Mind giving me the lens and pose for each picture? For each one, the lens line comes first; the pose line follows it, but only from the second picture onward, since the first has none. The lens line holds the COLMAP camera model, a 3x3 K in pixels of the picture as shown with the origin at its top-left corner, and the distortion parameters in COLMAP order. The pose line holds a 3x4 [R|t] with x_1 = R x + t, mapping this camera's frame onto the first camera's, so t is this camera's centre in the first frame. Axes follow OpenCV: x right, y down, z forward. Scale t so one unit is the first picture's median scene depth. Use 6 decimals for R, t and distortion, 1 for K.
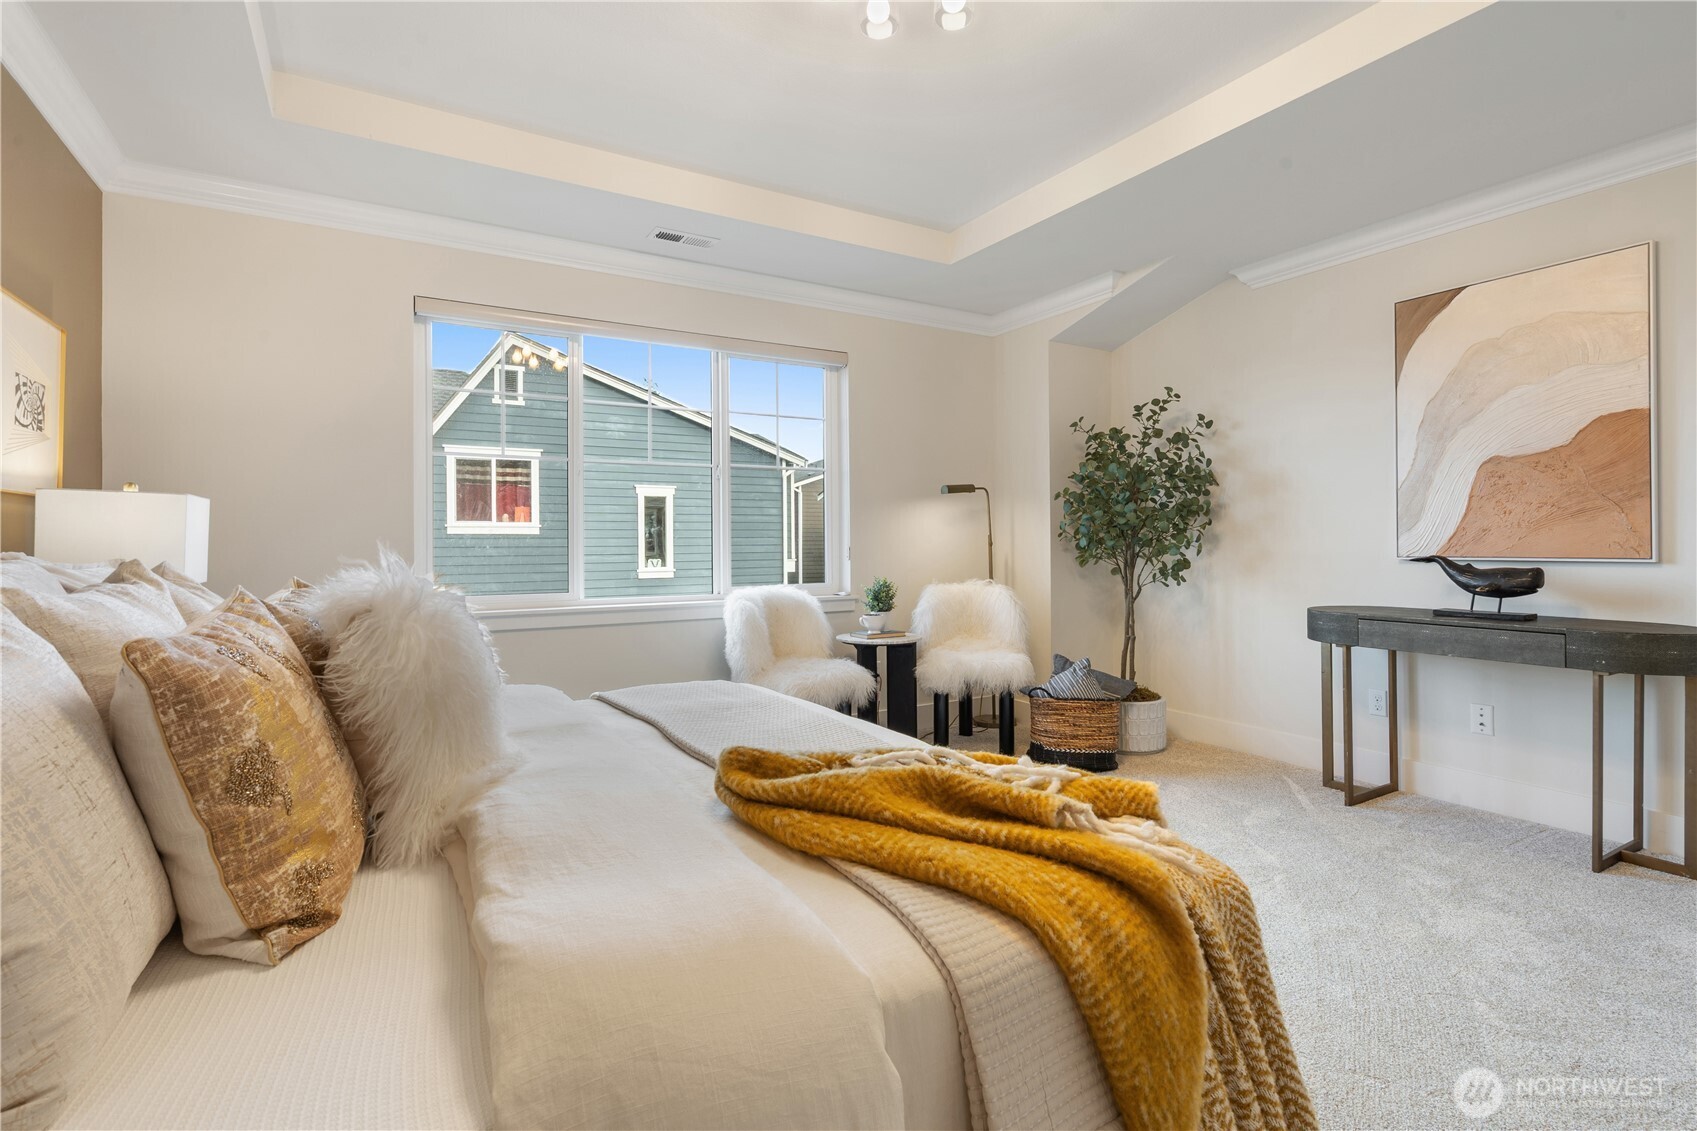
lens RADIAL K [[783.6, 0, 844.2], [0, 783.6, 564.2], [0, 0, 1]] dist [-0.002867, -0.000175]
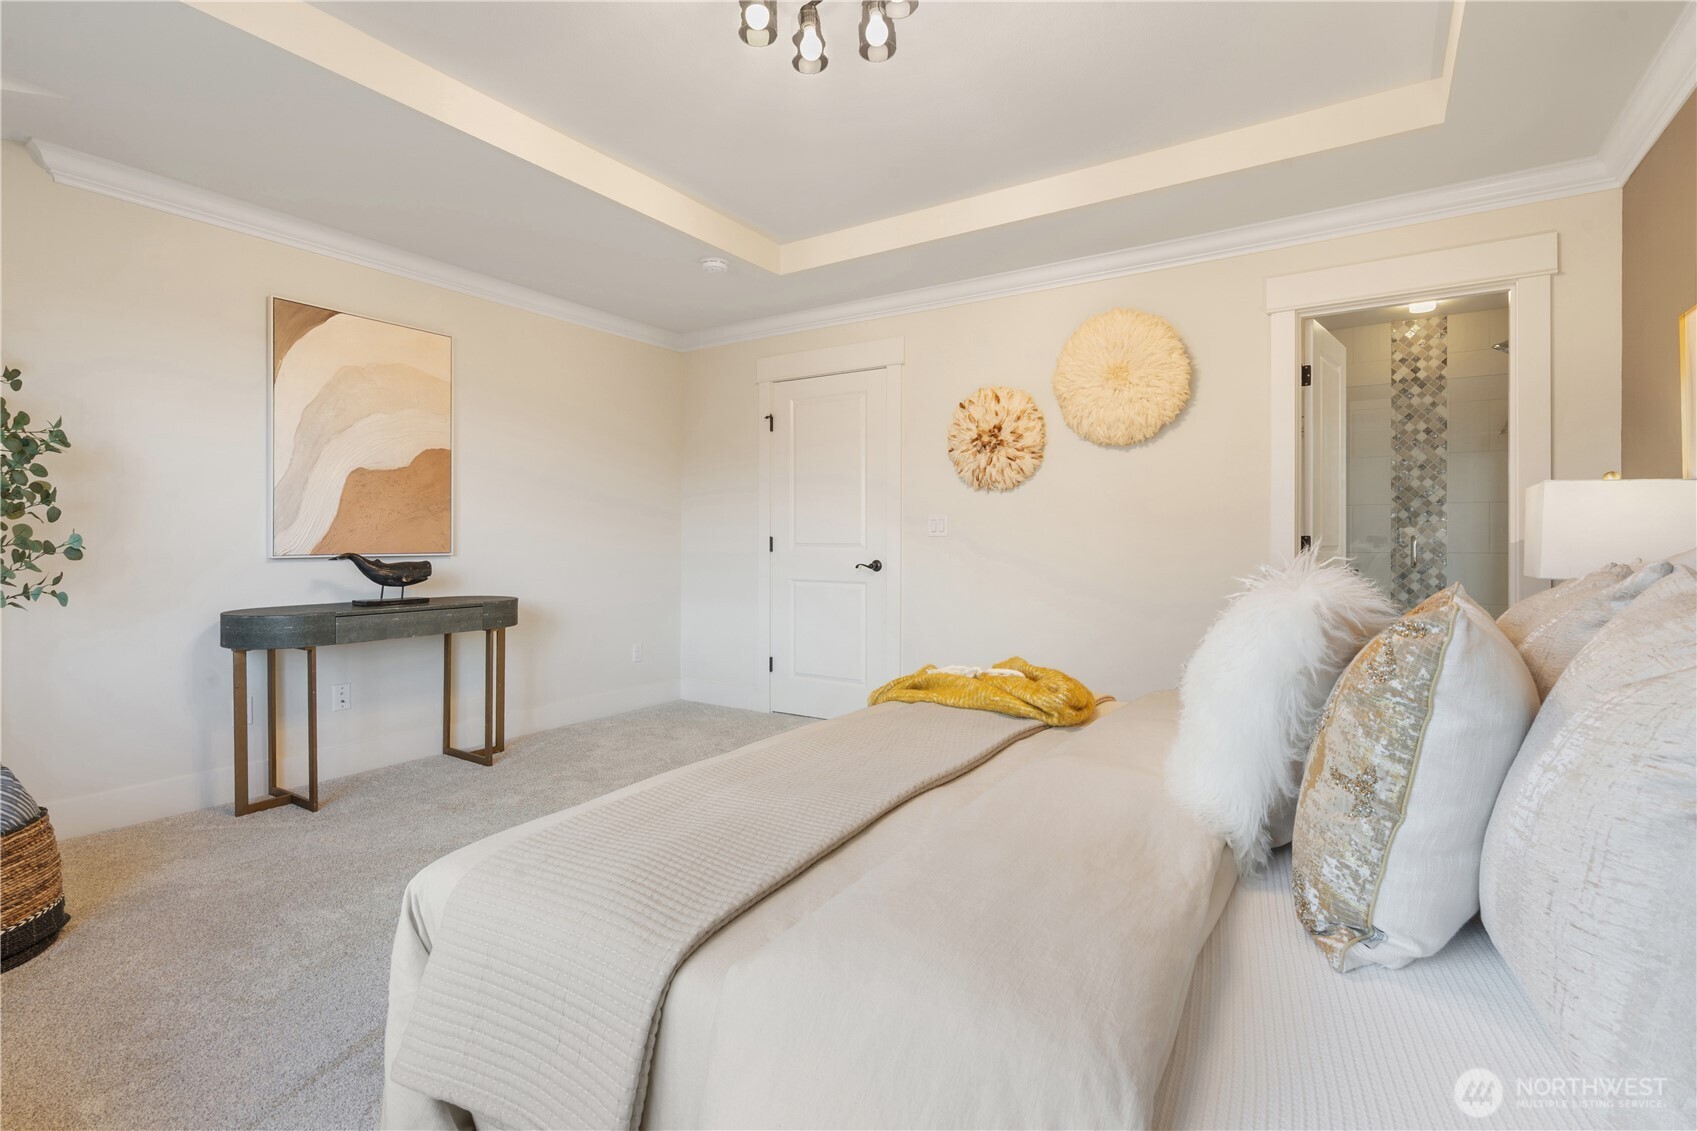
lens RADIAL K [[783.6, 0, 844.2], [0, 783.6, 564.2], [0, 0, 1]] dist [-0.002867, -0.000175]
pose [[-0.440556, -0.020891, 0.897482, -0.538623], [0.025777, 0.999023, 0.035908, -0.016877], [-0.897355, 0.038954, -0.439587, 0.861875]]
